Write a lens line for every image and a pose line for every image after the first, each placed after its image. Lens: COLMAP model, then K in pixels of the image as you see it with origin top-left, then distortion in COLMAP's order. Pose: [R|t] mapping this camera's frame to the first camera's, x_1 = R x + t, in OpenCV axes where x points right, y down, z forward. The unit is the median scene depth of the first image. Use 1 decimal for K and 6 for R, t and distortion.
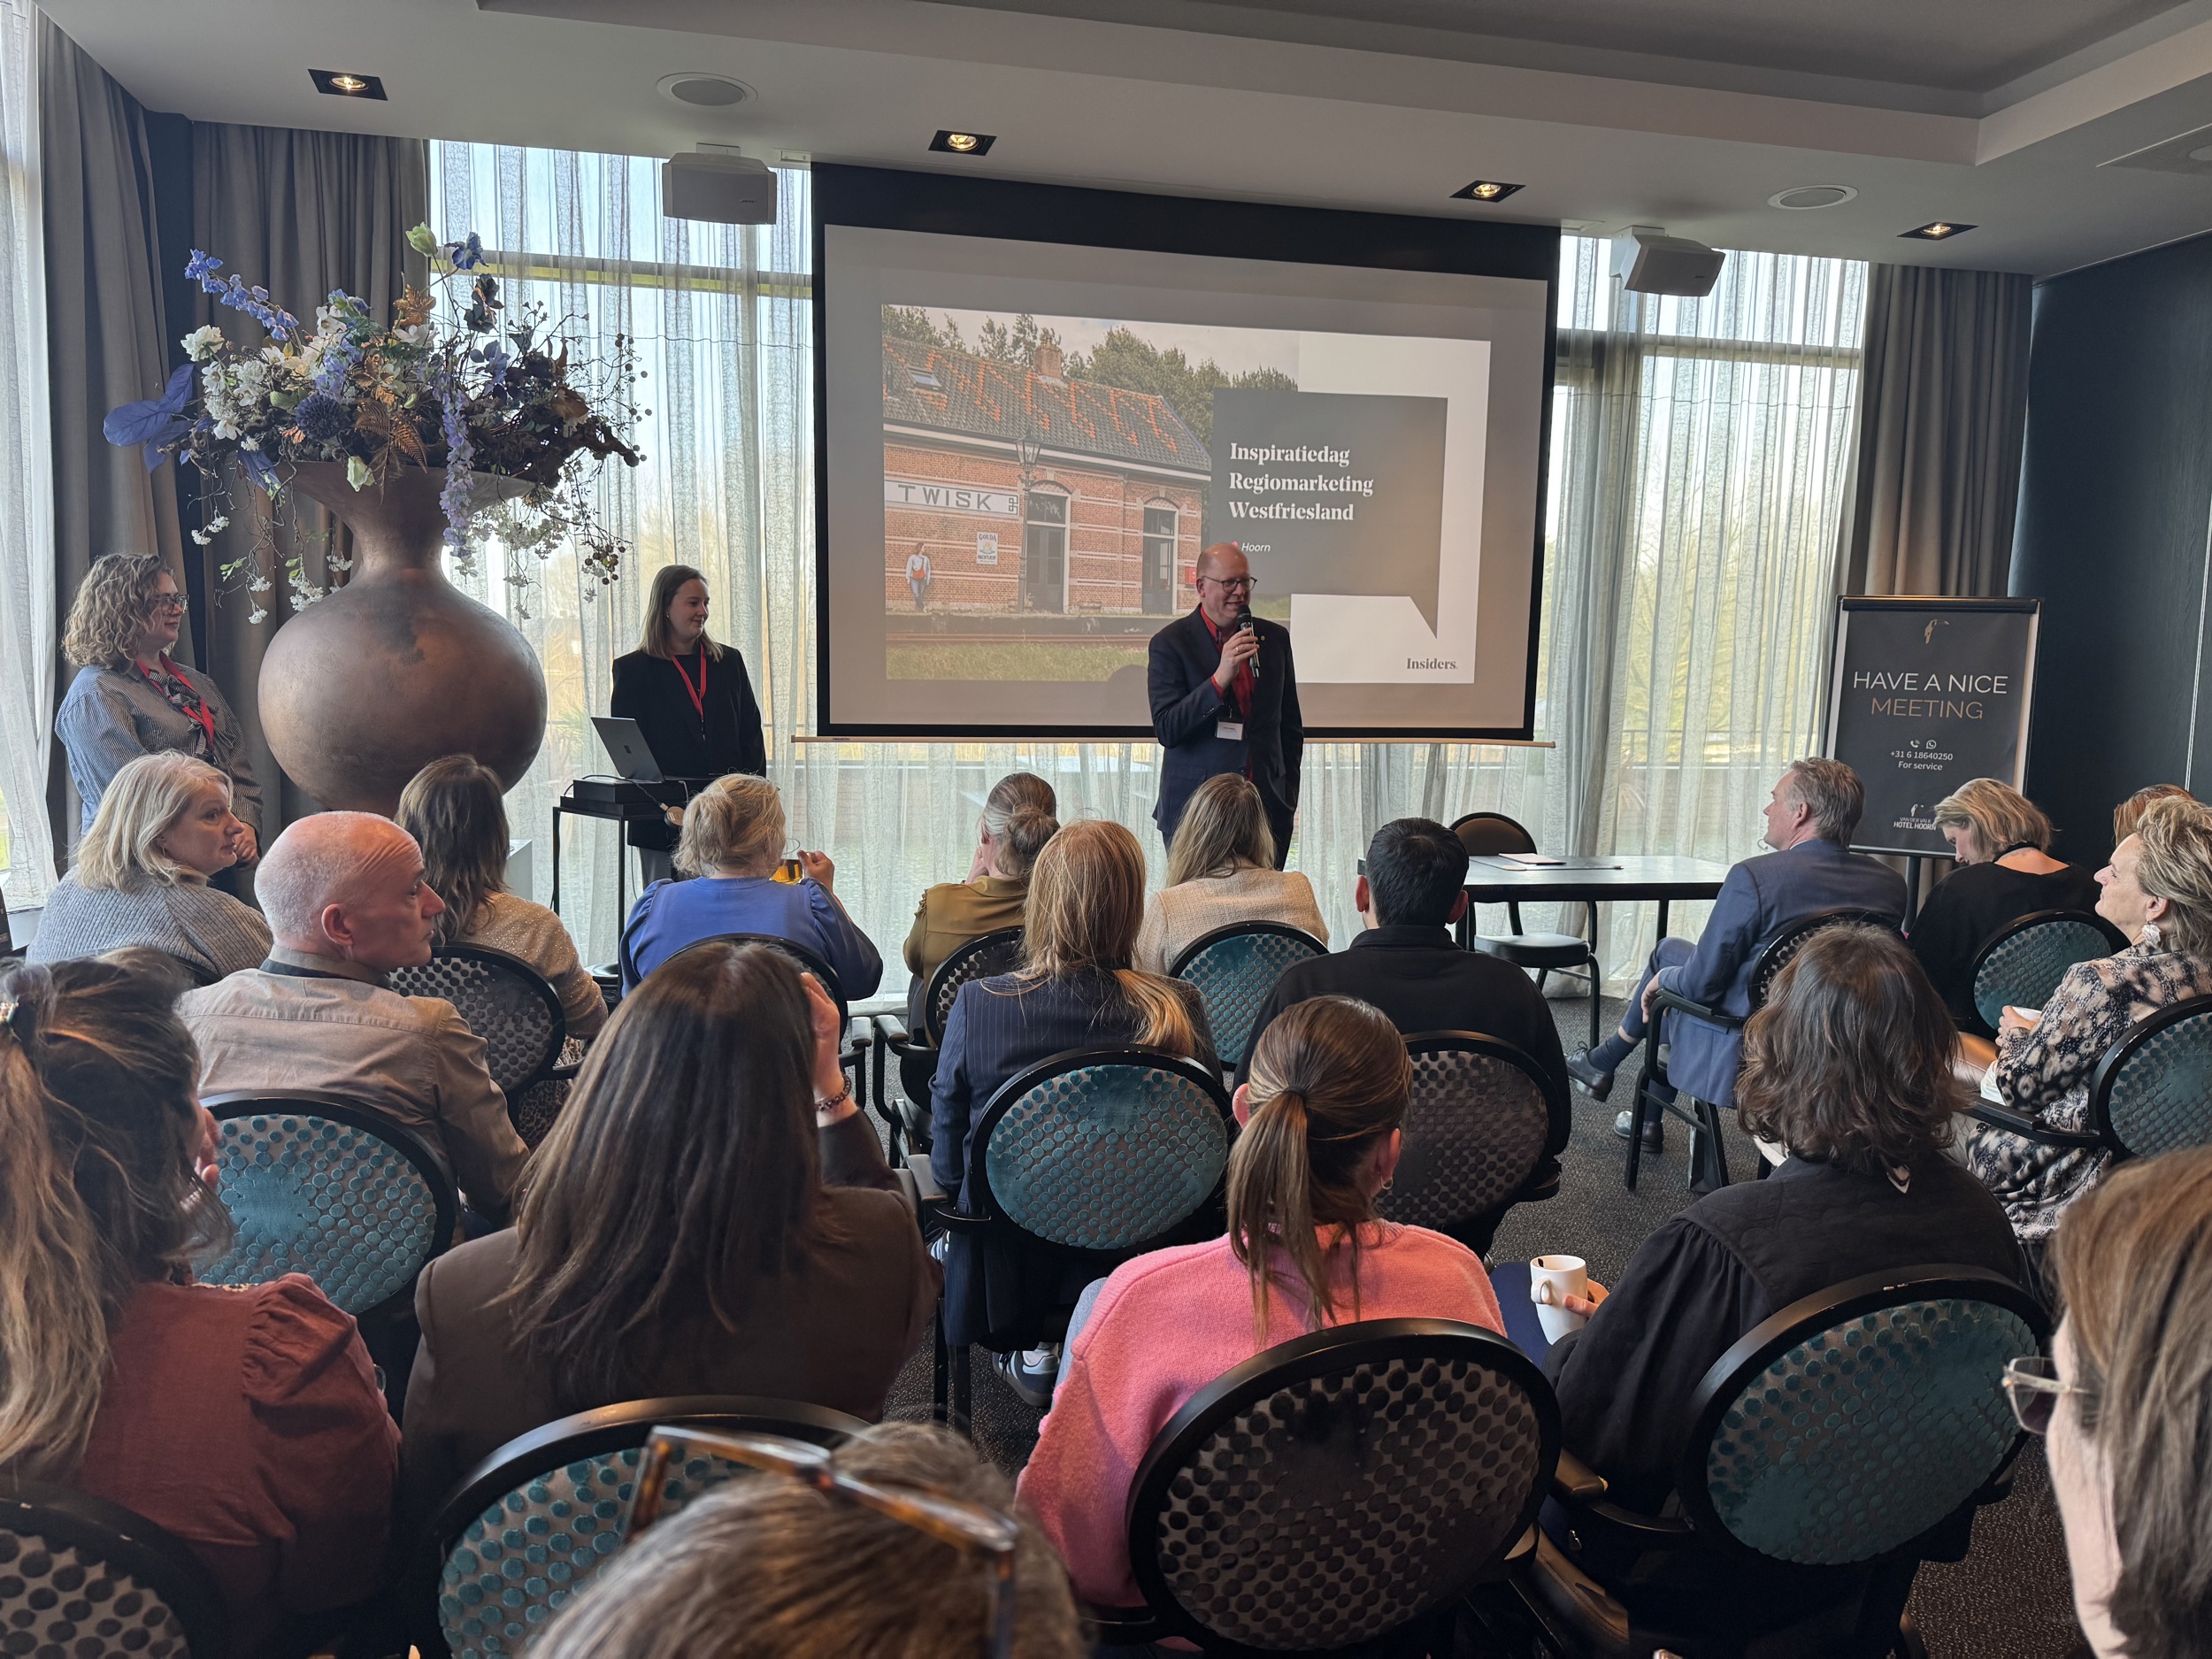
lens RADIAL K [[1554.0, 0, 1105.6], [0, 1554.0, 827.7], [0, 0, 1]] dist [0.004027, 0.000233]
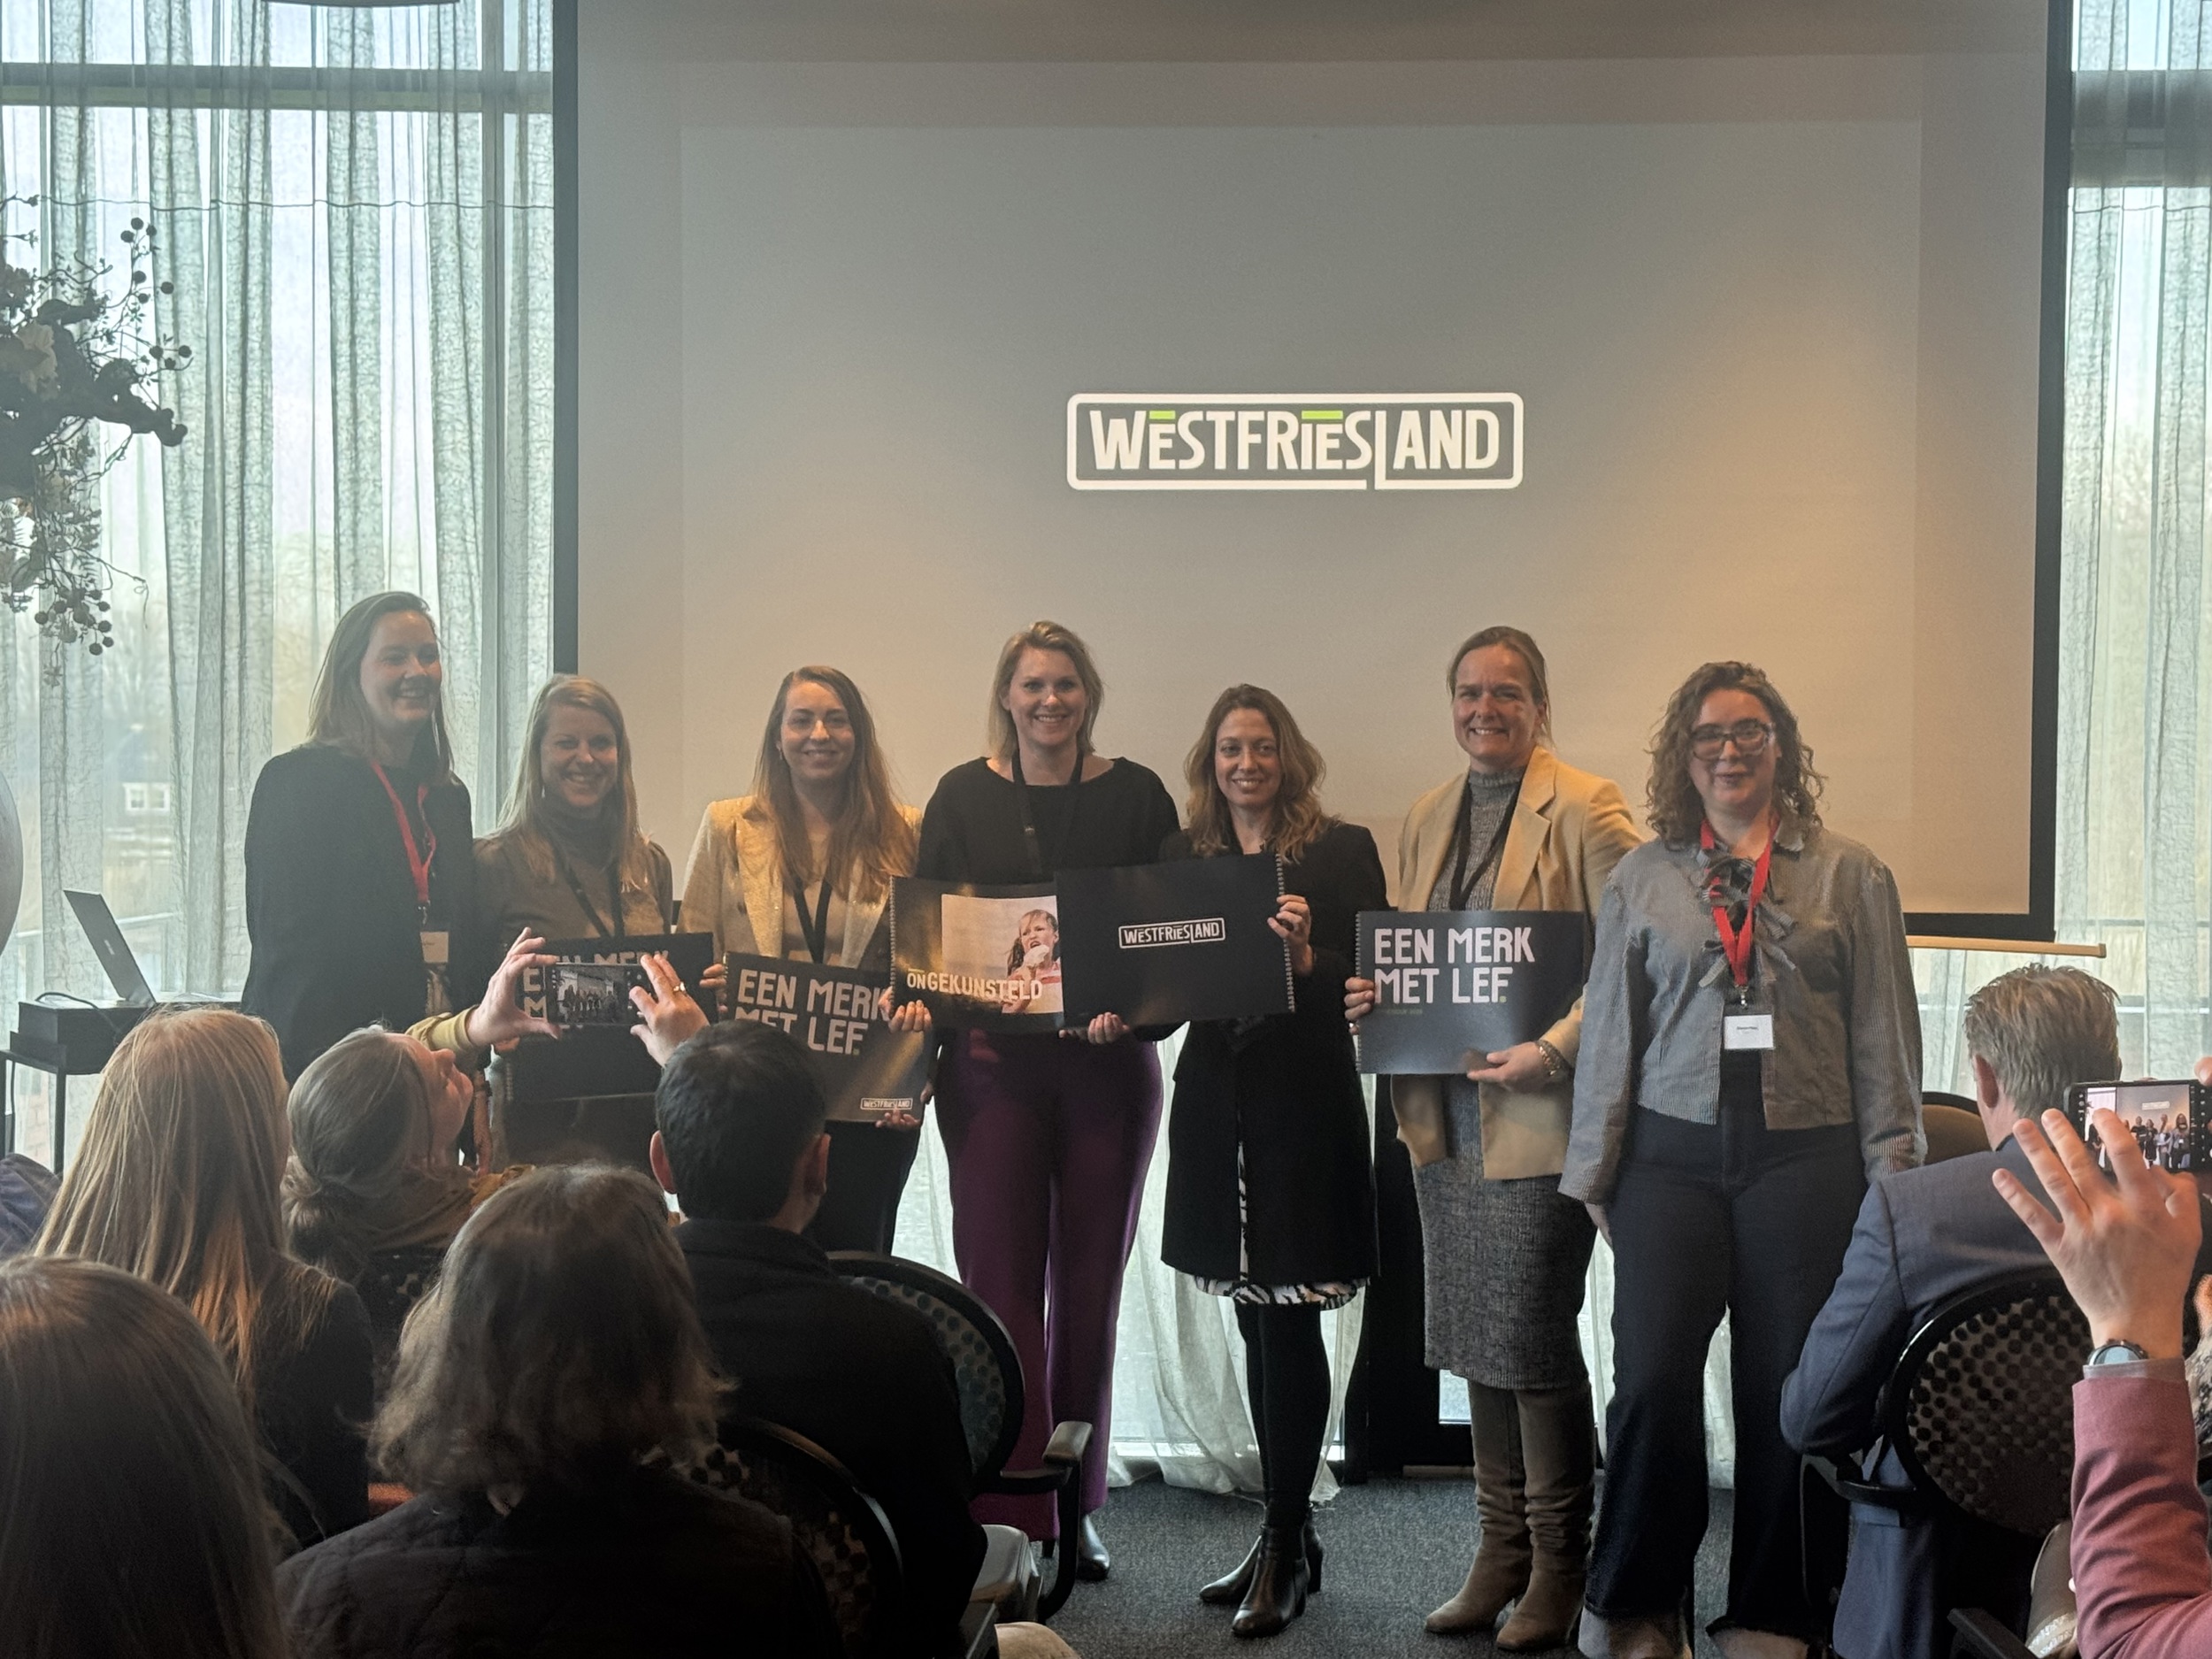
lens RADIAL K [[3594.4, 0, 1106.4], [0, 3594.4, 832.1], [0, 0, 1]] dist [0.153858, 0.000000]
pose [[0.962121, -0.005017, -0.272575, 0.330335], [-0.019137, 0.996122, -0.085882, 0.011727], [0.271949, 0.087845, 0.958294, -0.137938]]
